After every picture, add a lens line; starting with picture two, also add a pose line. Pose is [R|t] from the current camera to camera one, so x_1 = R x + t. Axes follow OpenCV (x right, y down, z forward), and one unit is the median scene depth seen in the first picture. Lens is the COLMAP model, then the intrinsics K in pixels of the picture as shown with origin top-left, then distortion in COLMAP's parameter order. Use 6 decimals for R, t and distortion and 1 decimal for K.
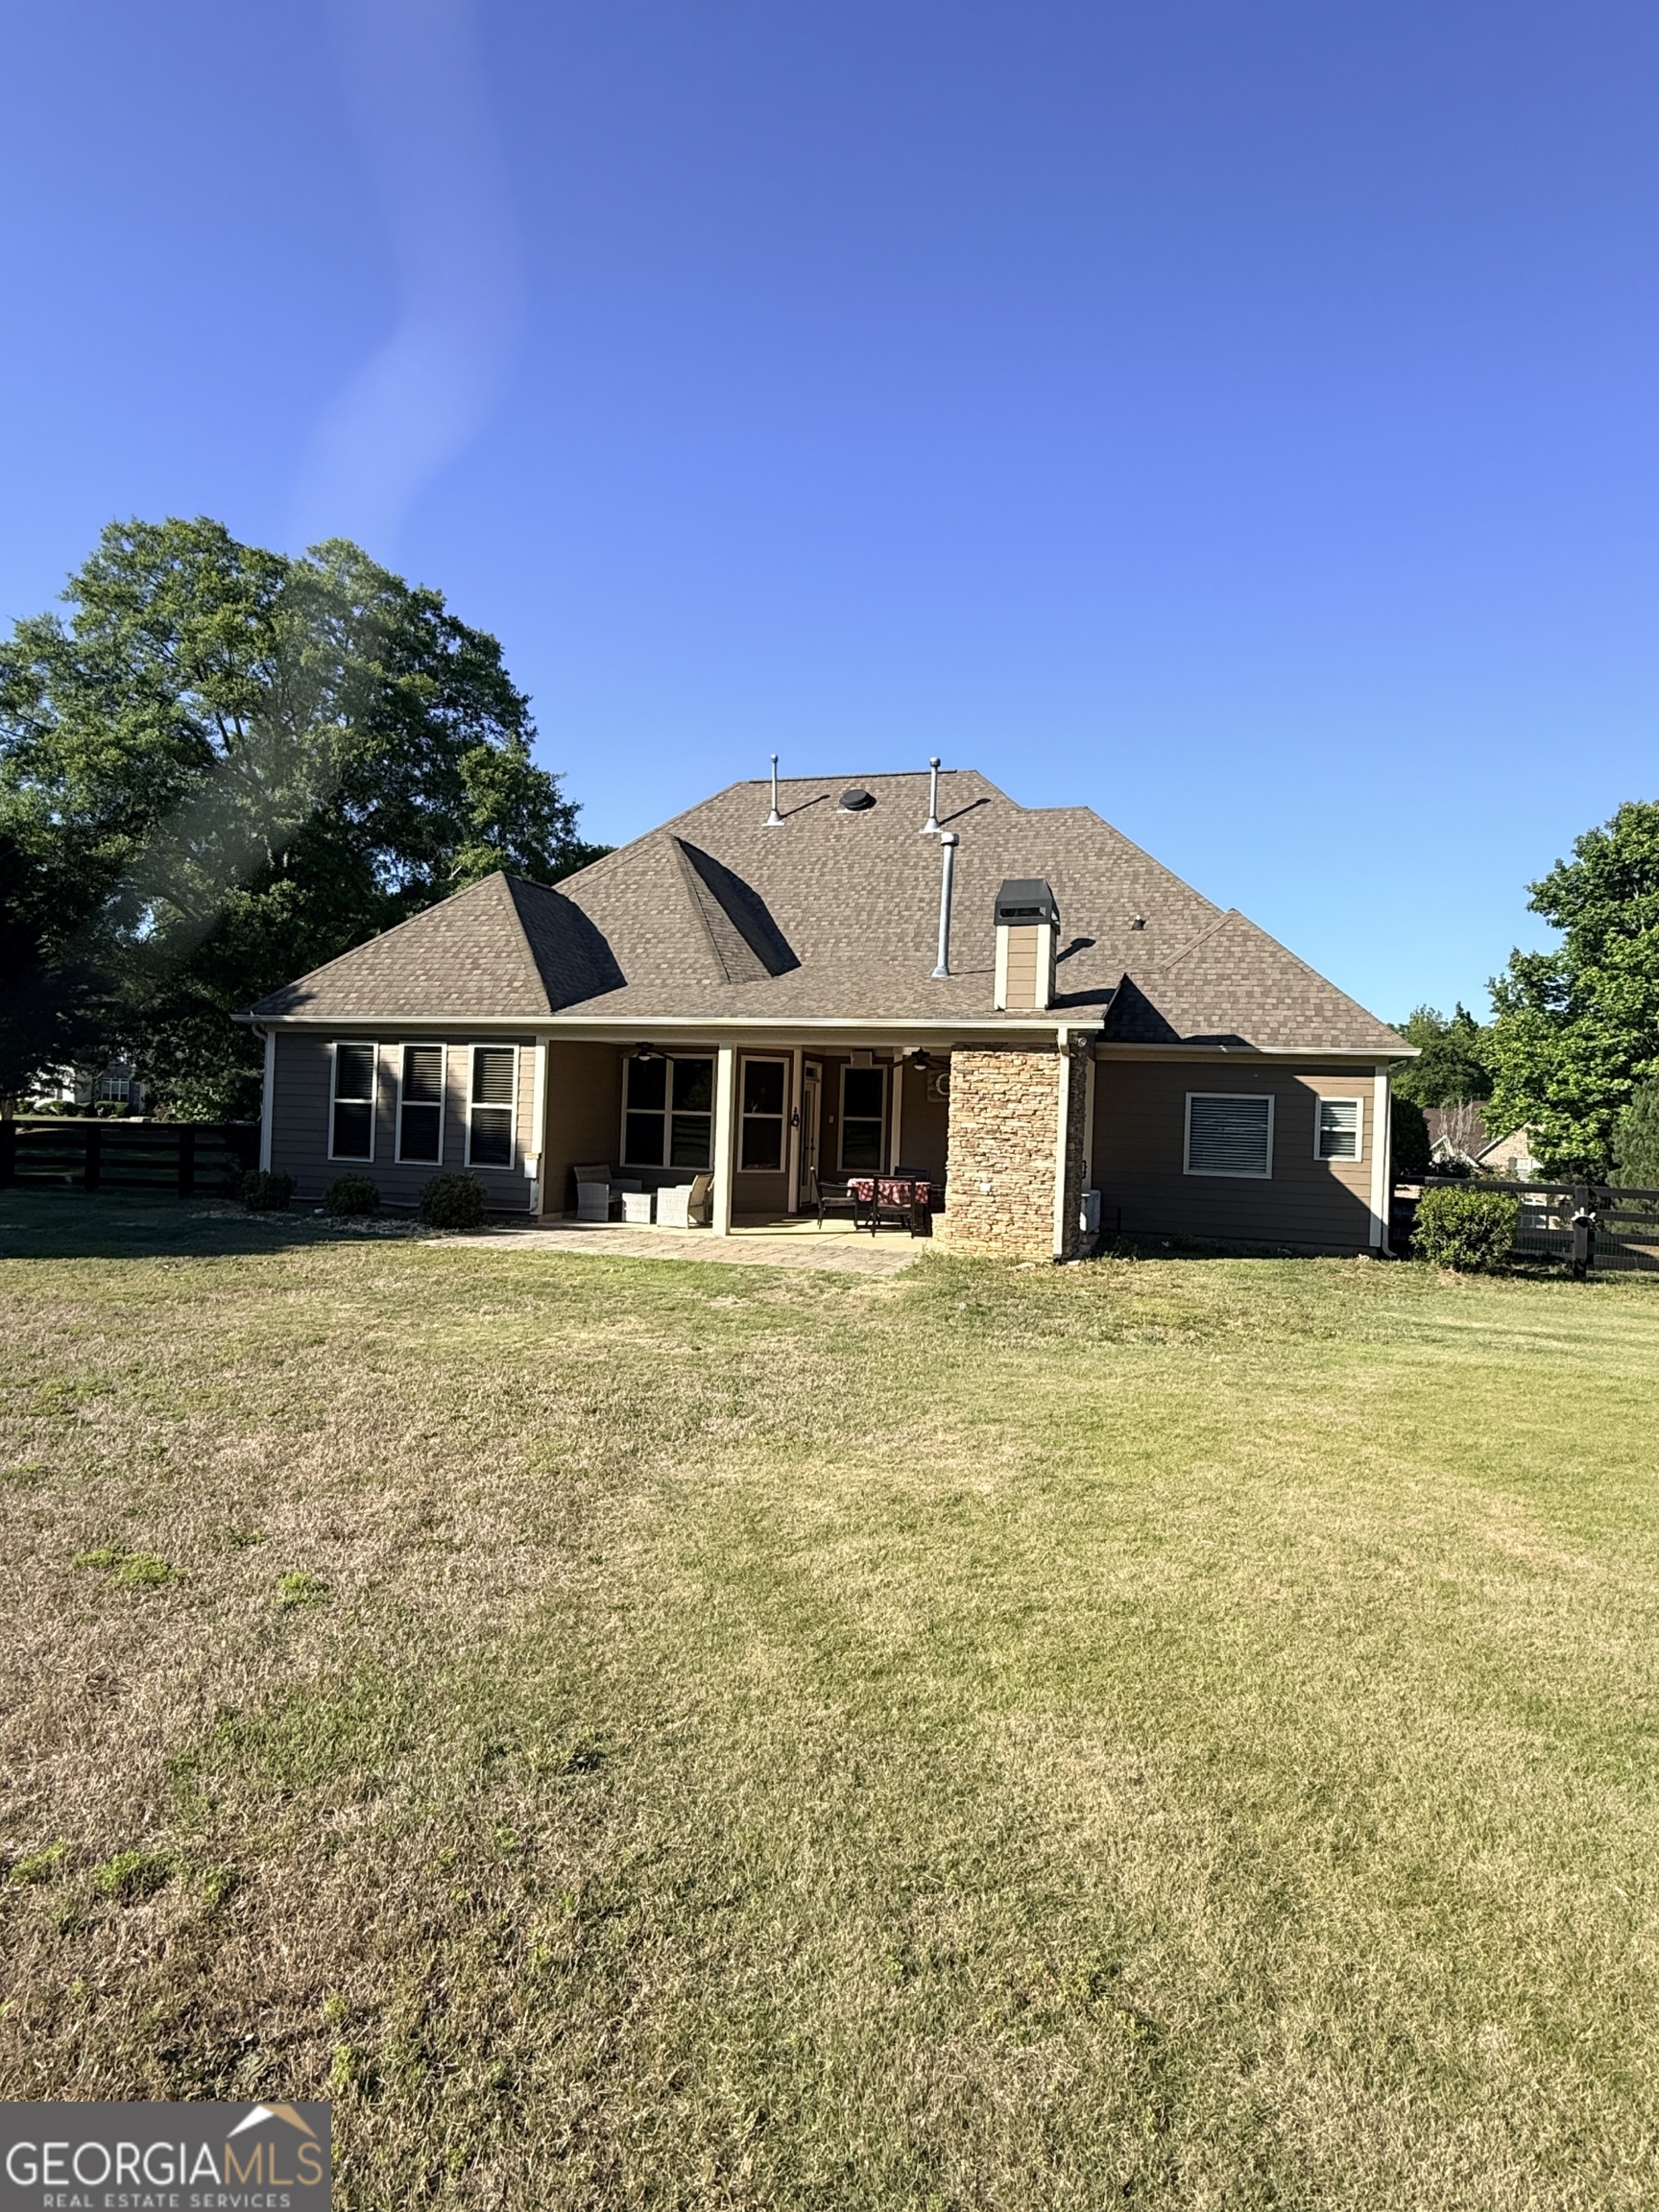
lens RADIAL K [[1161.7, 0, 829.9], [0, 1161.7, 1109.6], [0, 0, 1]] dist [0.000574, 0.000156]
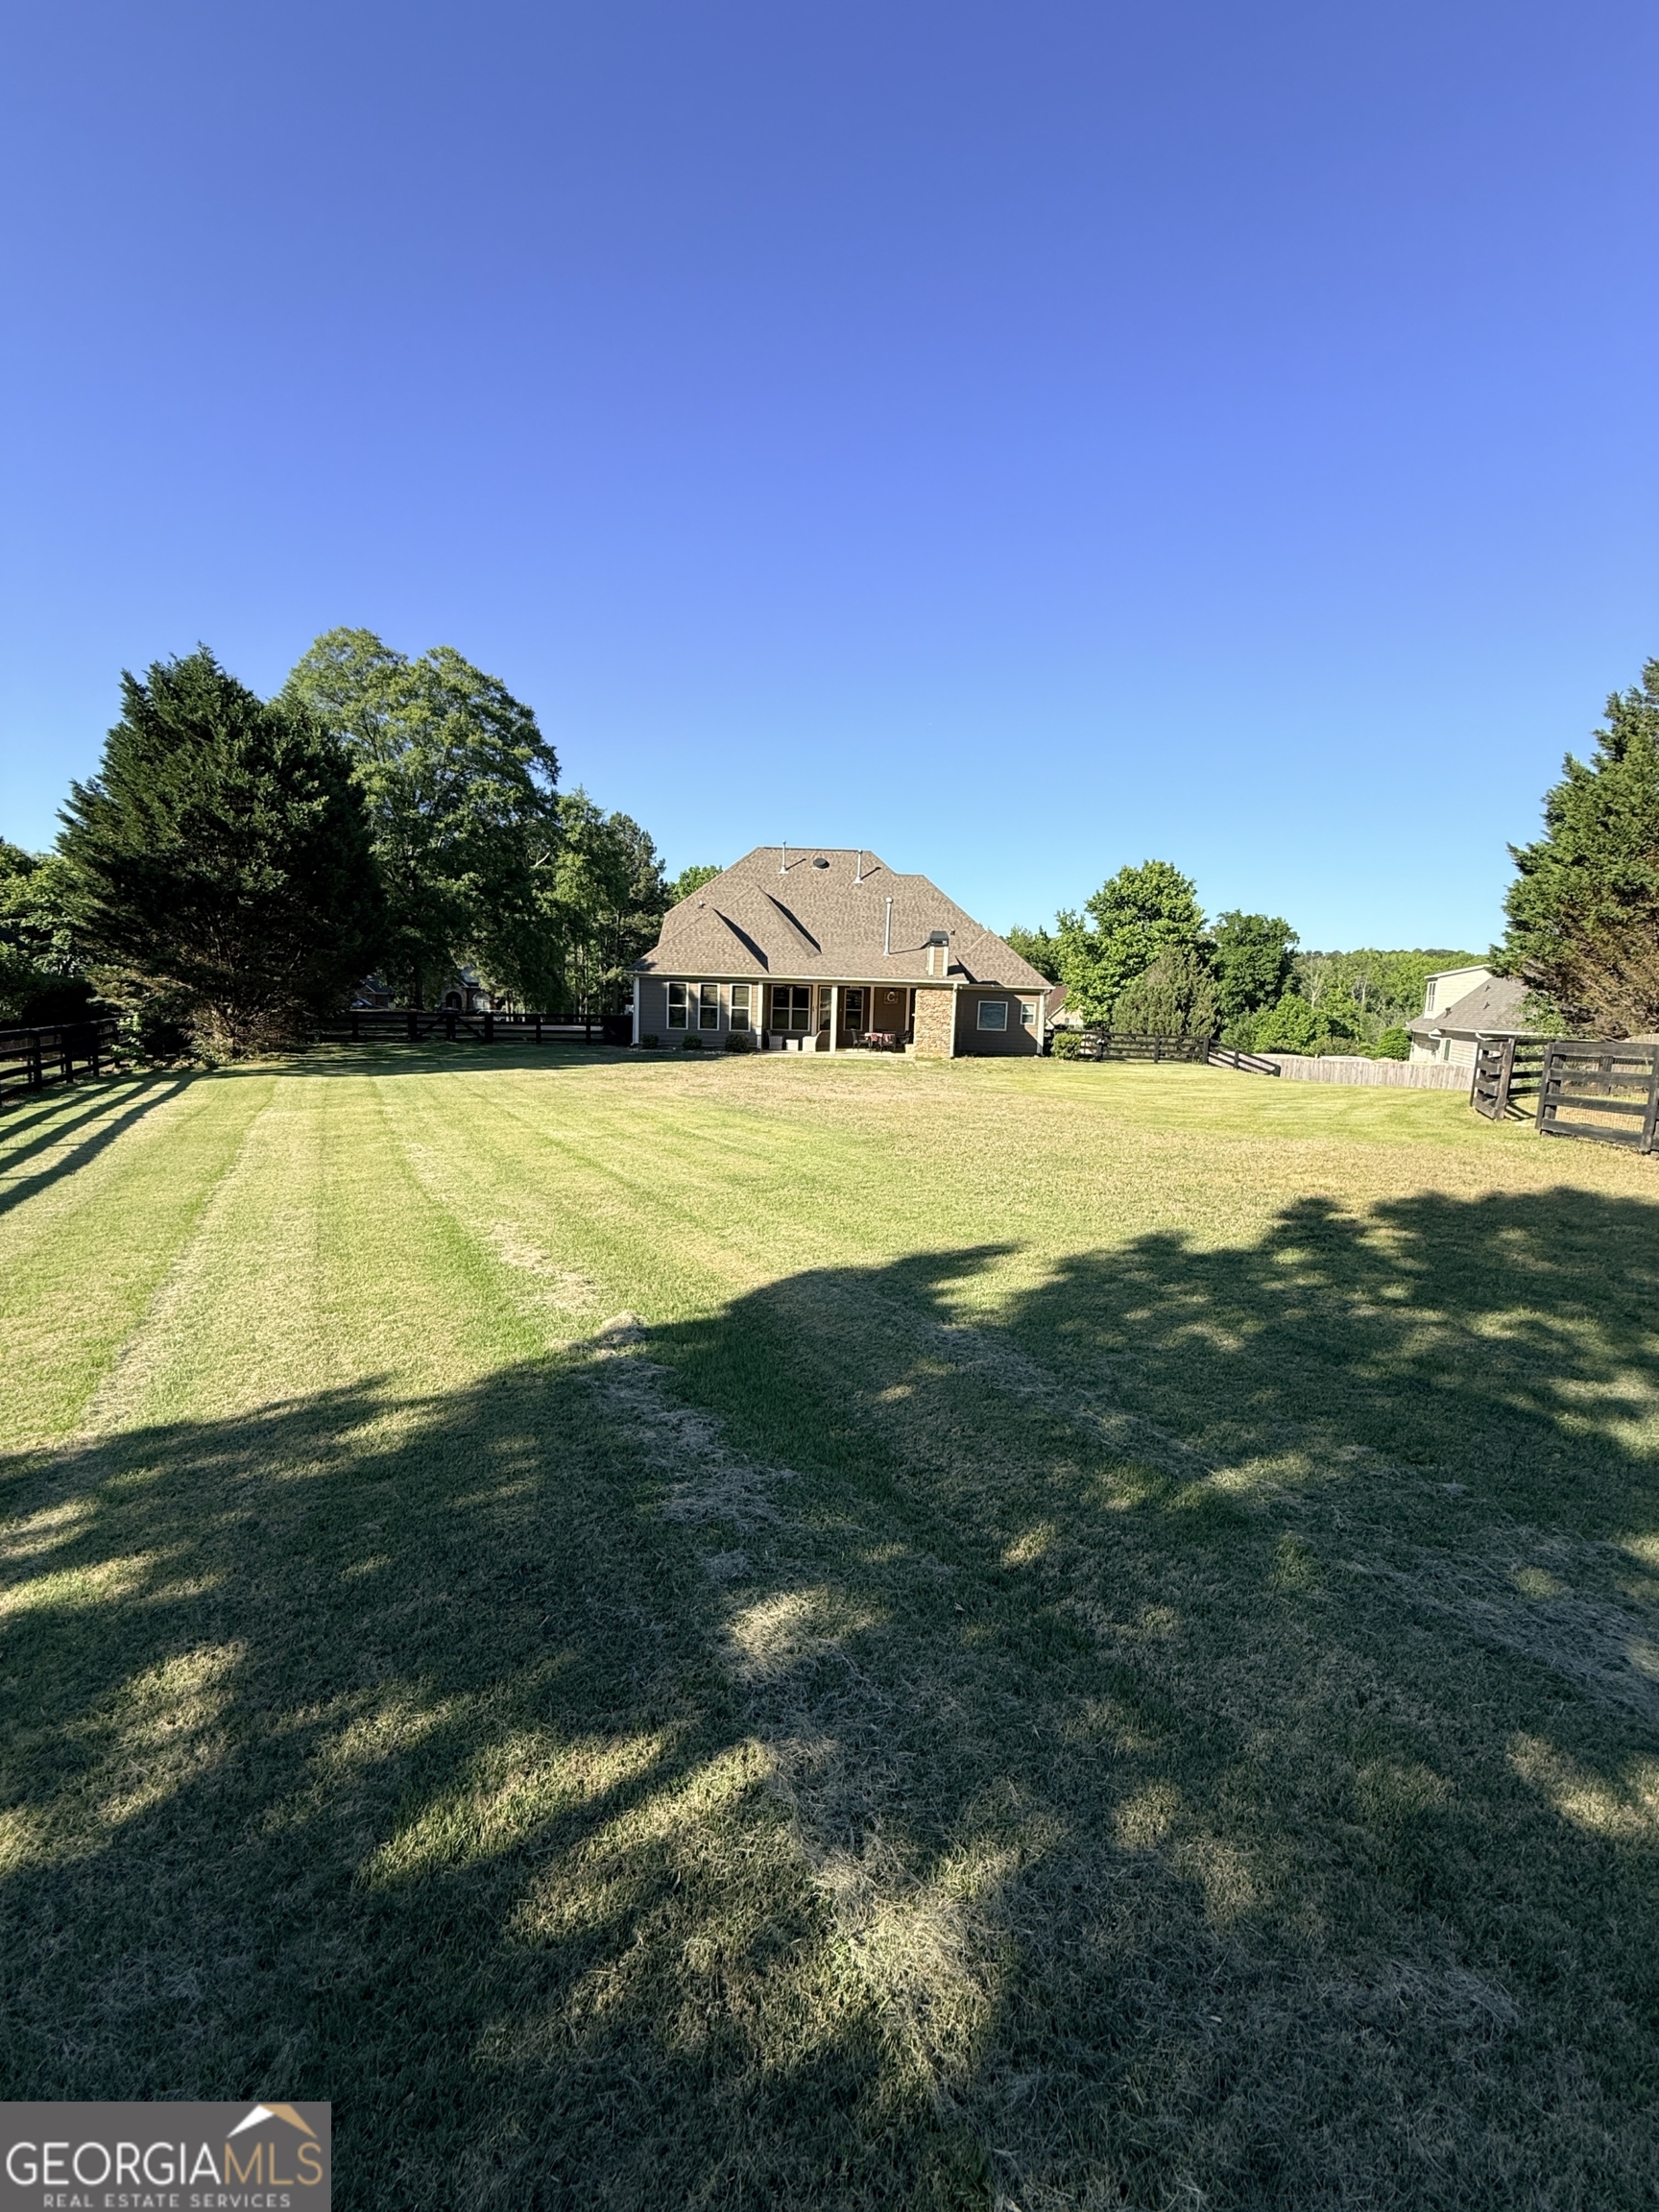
lens RADIAL K [[888.2, 0, 829.4], [0, 888.2, 1106.3], [0, 0, 1]] dist [-0.000438, -0.000048]
pose [[0.961290, -0.038336, 0.272859, -0.642852], [0.000081, 0.990313, 0.138855, -0.060827], [-0.275539, -0.133458, 0.951981, -0.992039]]
